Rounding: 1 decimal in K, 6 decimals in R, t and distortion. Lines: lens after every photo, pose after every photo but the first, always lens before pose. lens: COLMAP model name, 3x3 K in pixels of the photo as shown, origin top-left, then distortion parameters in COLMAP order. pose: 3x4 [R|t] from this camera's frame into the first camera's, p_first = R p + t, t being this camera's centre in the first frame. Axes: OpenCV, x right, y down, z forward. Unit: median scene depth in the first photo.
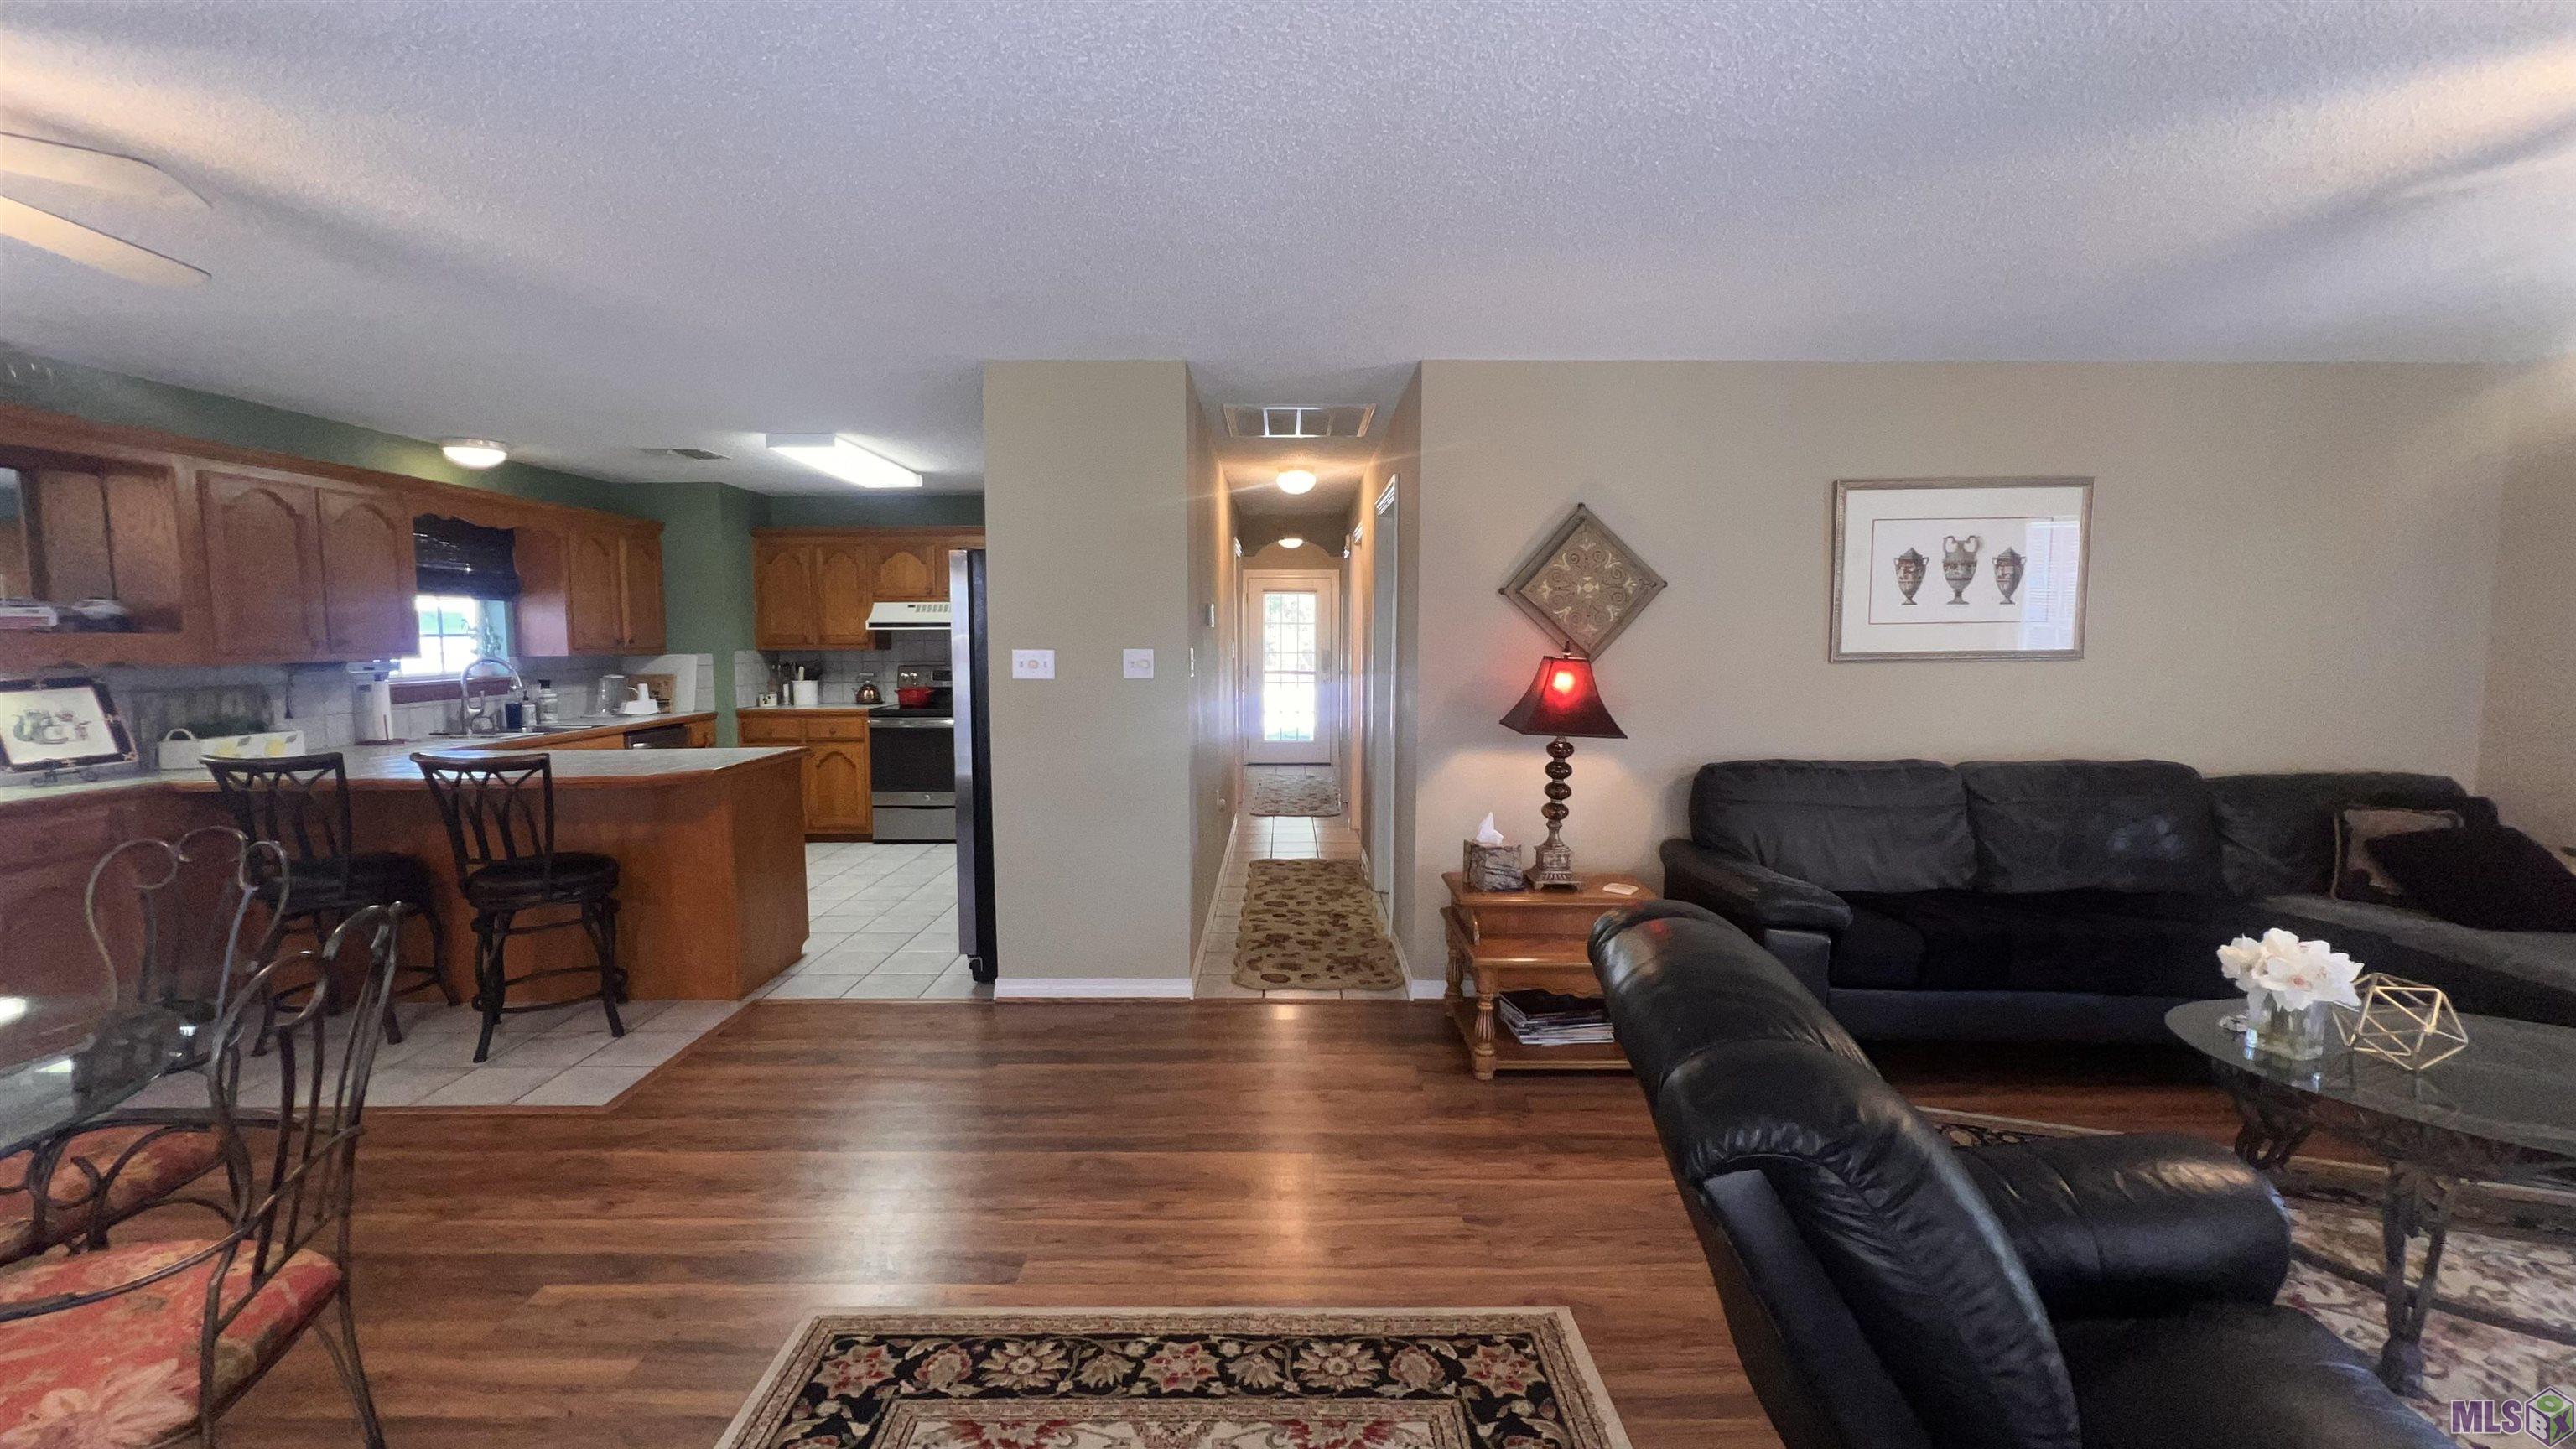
lens RADIAL K [[1034.6, 0, 1279.5], [0, 1034.6, 720.3], [0, 0, 1]] dist [-0.002715, 0.000660]
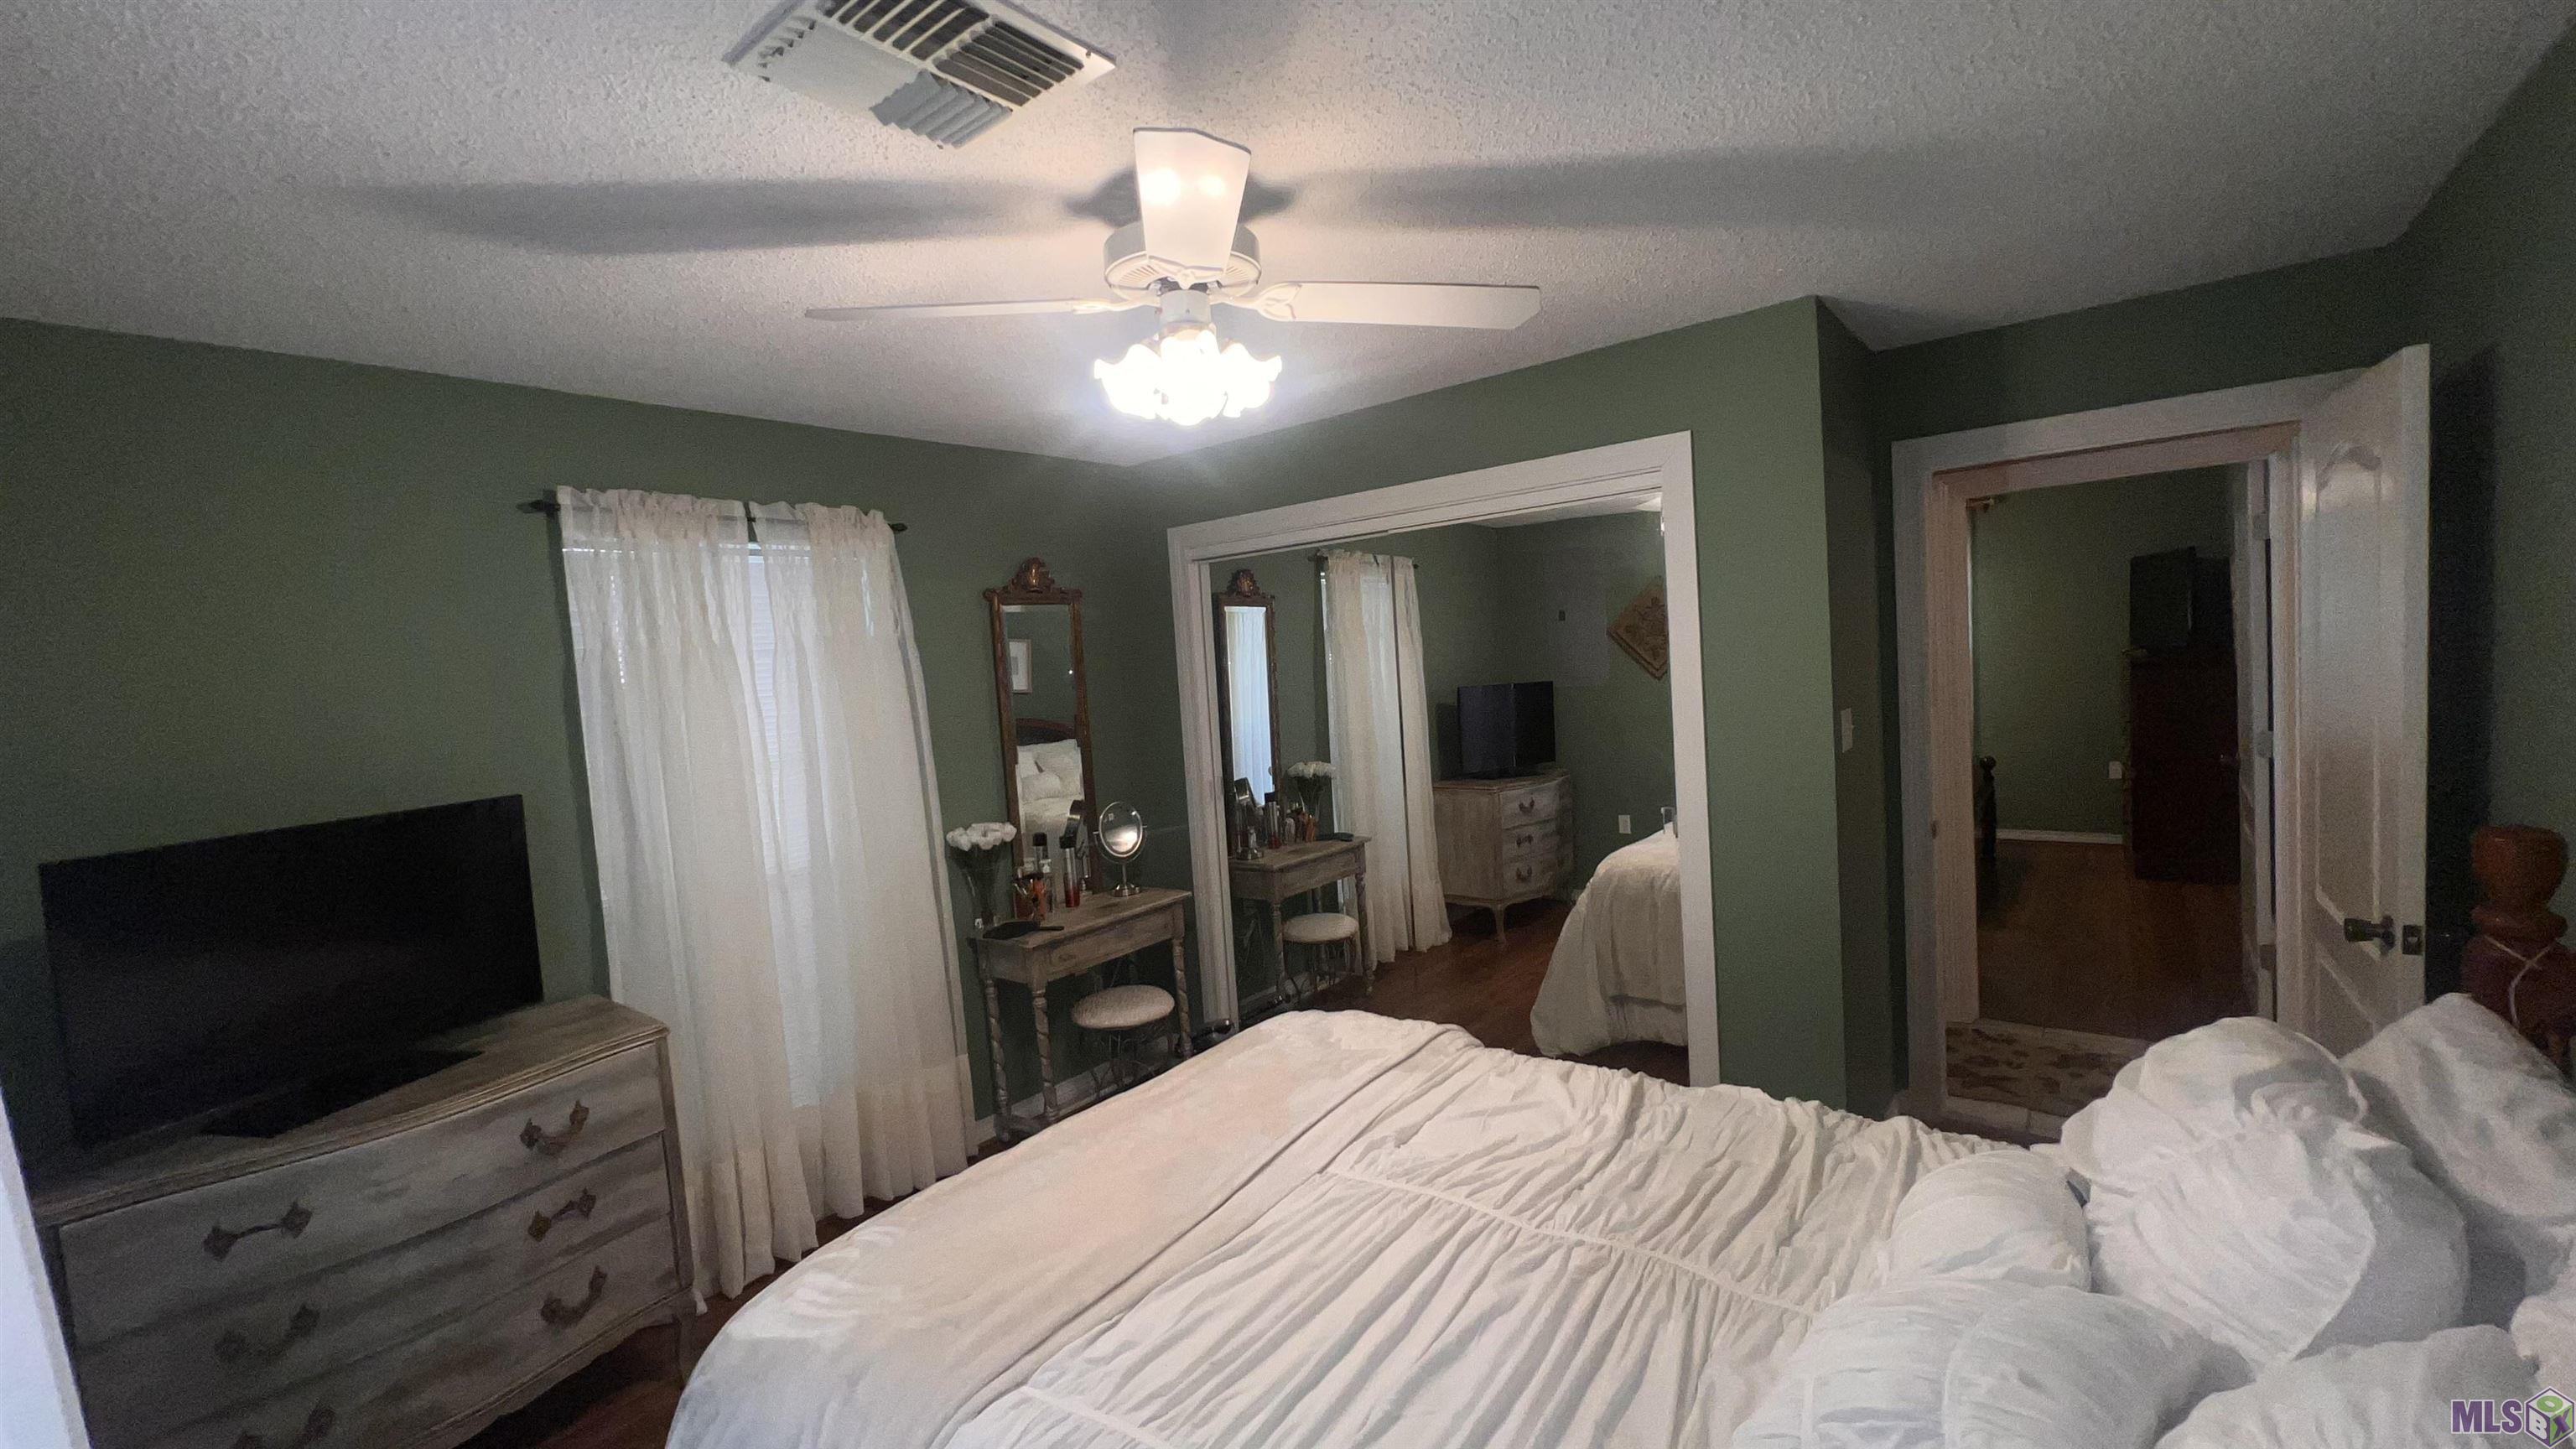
lens RADIAL K [[1044.3, 0, 1279.0], [0, 1044.3, 719.2], [0, 0, 1]] dist [-0.002903, -0.000429]
pose [[0.637566, -0.088883, 0.765252, -1.119304], [0.131446, 0.991307, 0.005626, -0.148964], [-0.759100, 0.097003, 0.643707, 1.082752]]
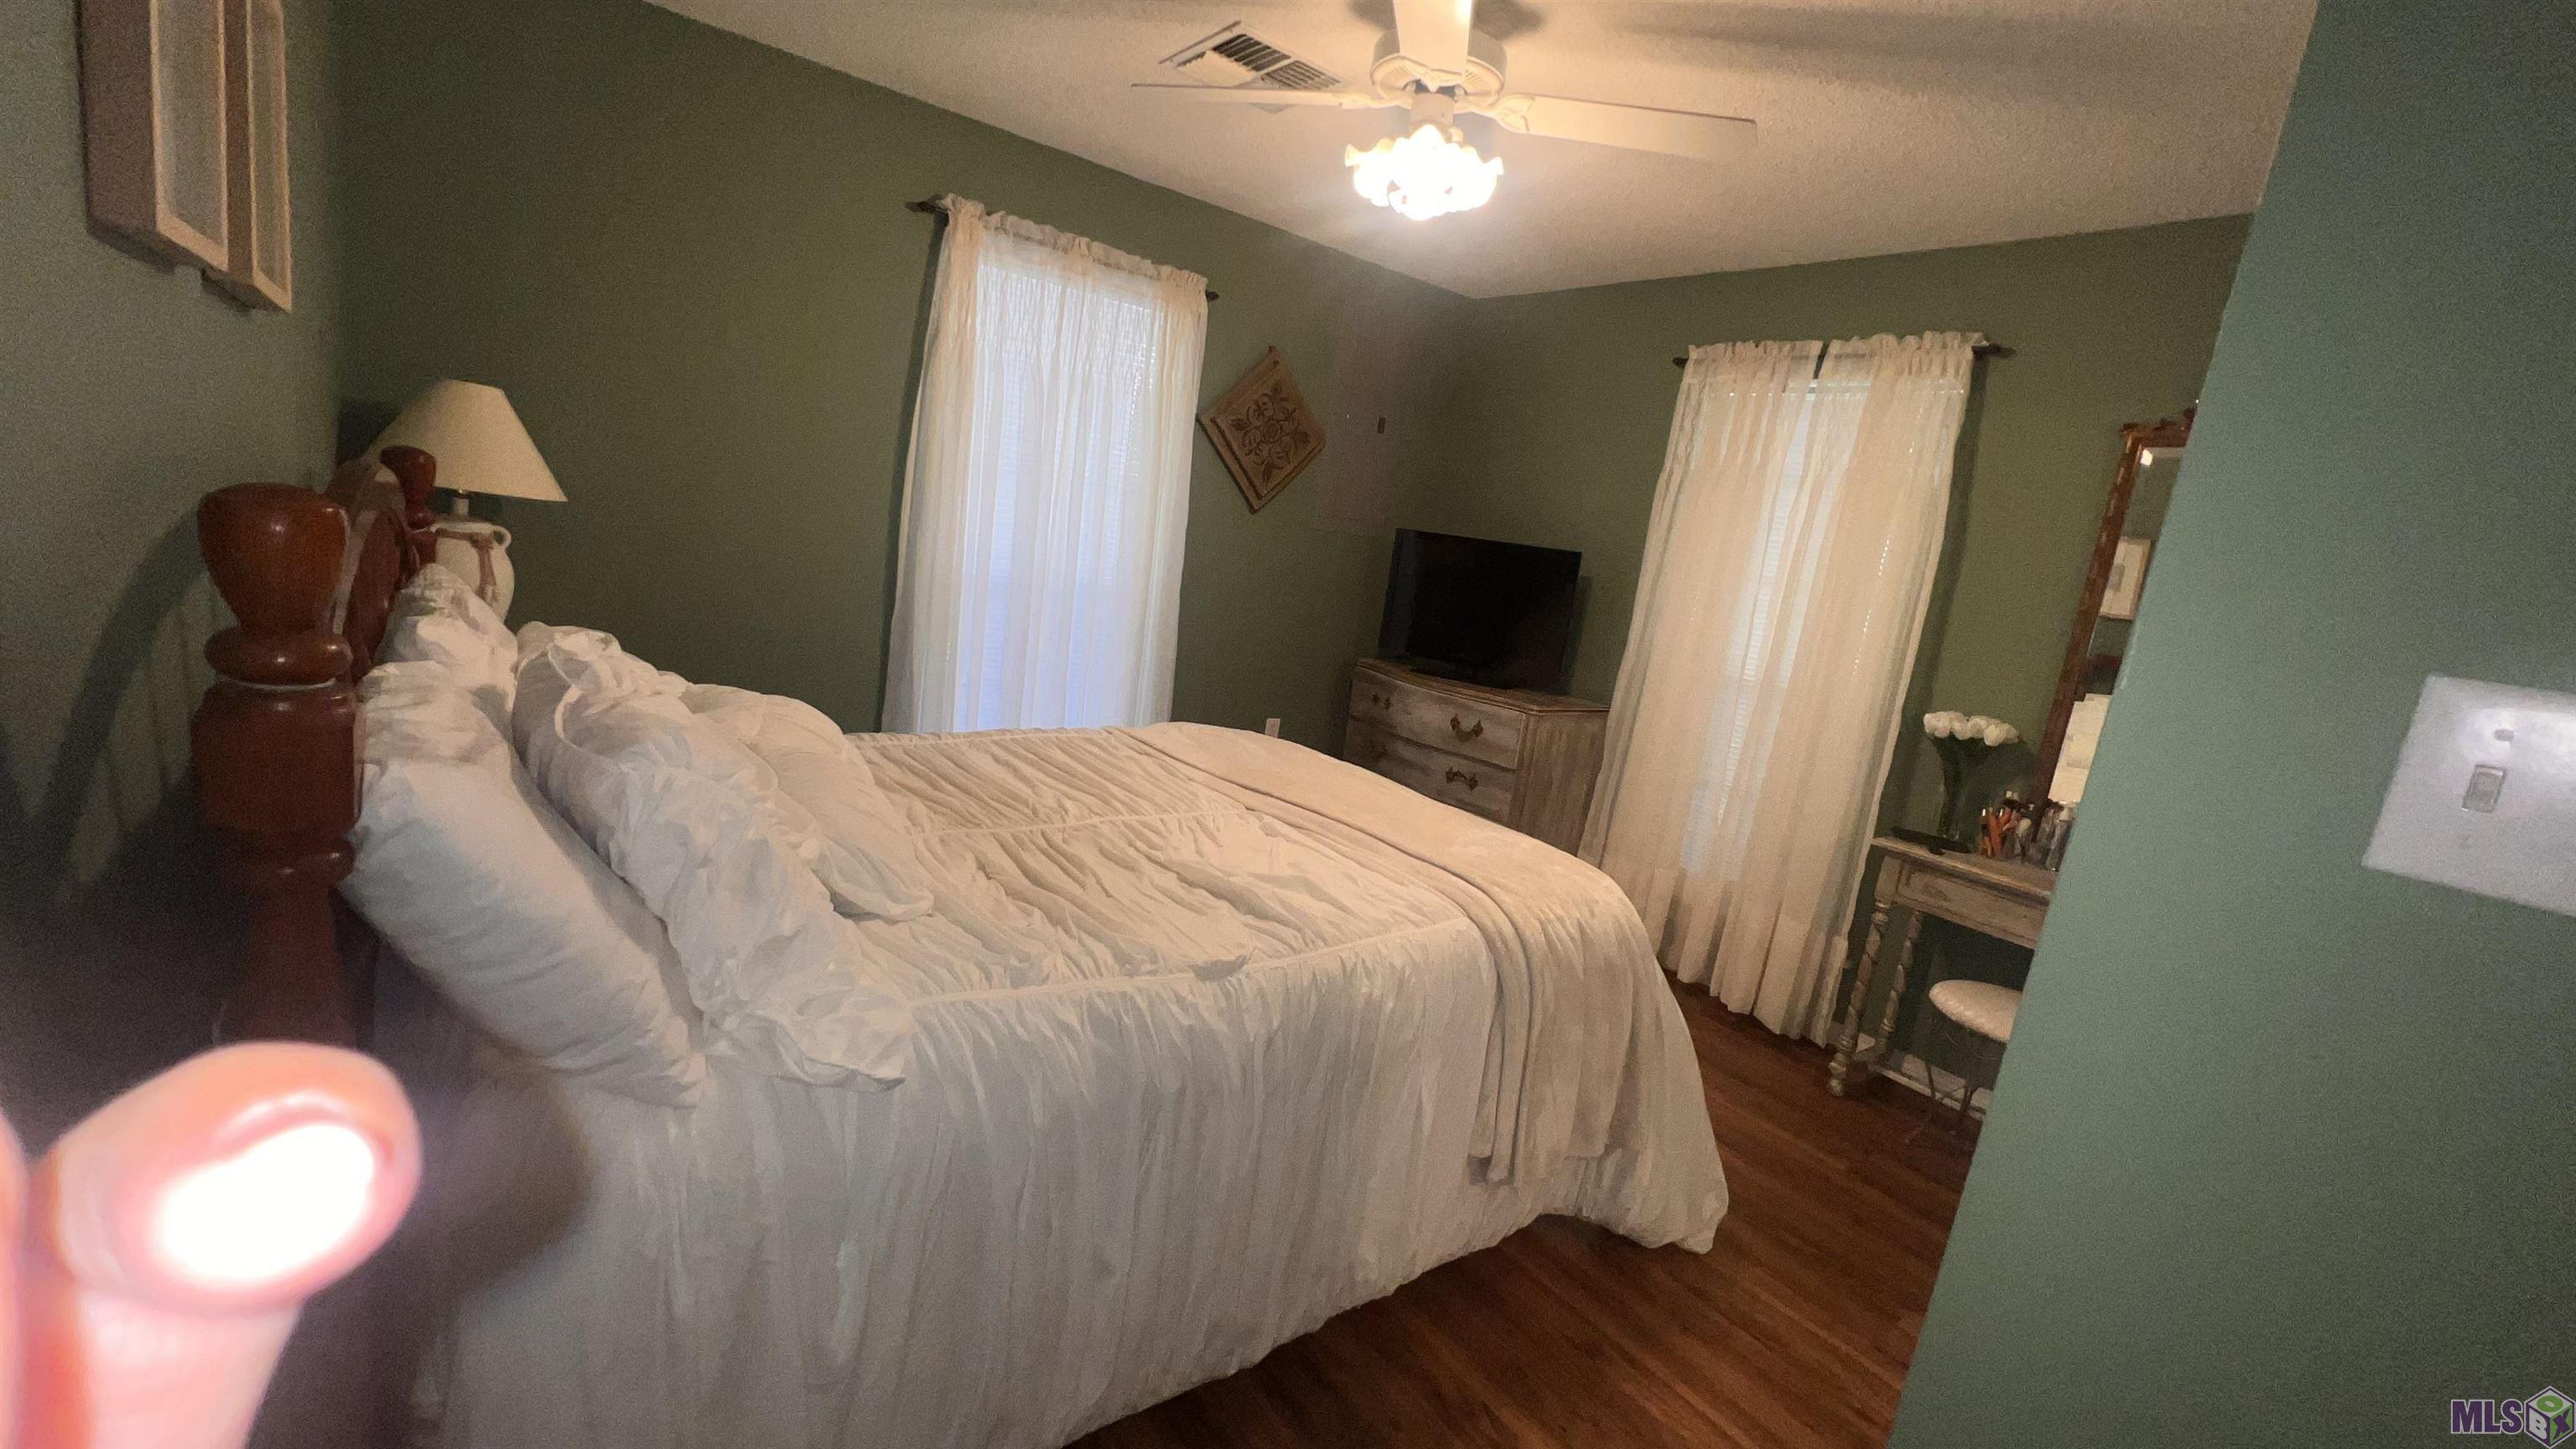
lens RADIAL K [[1044.3, 0, 1281.7], [0, 1044.3, 723.6], [0, 0, 1]] dist [-0.002903, -0.000429]
pose [[0.575461, 0.231664, -0.784332, -0.253176], [-0.209063, 0.968847, 0.132775, -0.072920], [0.790656, 0.087567, 0.605966, 1.028524]]
